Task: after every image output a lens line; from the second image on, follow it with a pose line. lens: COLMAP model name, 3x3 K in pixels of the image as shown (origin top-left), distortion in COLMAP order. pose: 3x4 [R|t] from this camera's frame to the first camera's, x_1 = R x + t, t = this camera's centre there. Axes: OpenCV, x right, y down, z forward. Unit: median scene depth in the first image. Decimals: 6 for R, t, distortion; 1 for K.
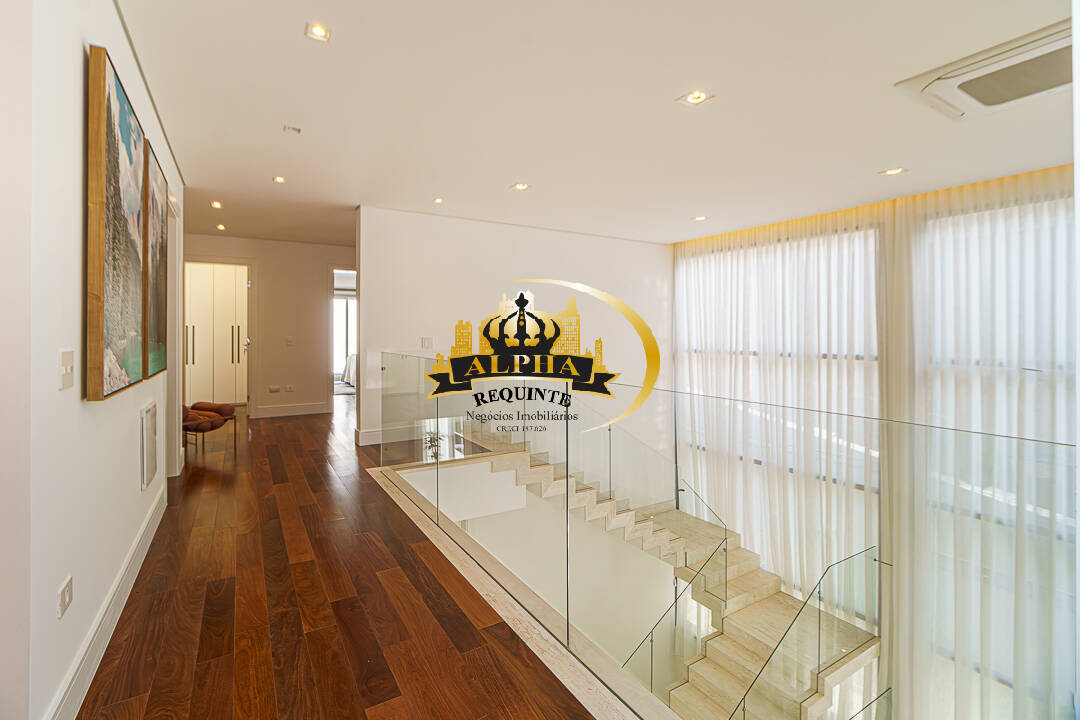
lens RADIAL K [[484.1, 0, 525.0], [0, 484.1, 331.1], [0, 0, 1]] dist [-0.023523, 0.004012]
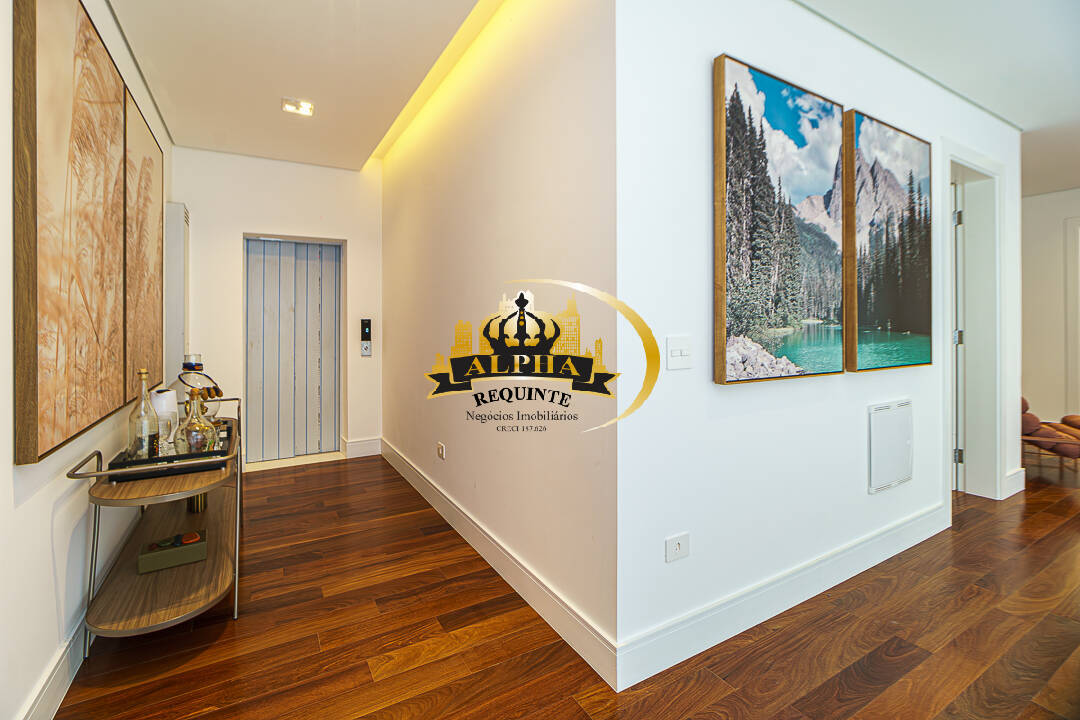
lens RADIAL K [[484.1, 0, 531.9], [0, 484.1, 316.5], [0, 0, 1]] dist [-0.023523, 0.004012]
pose [[-0.015756, -0.004509, -0.999866, 0.150884], [0.000046, 0.999990, -0.004511, -0.000471], [0.999876, -0.000118, -0.015756, 0.452985]]
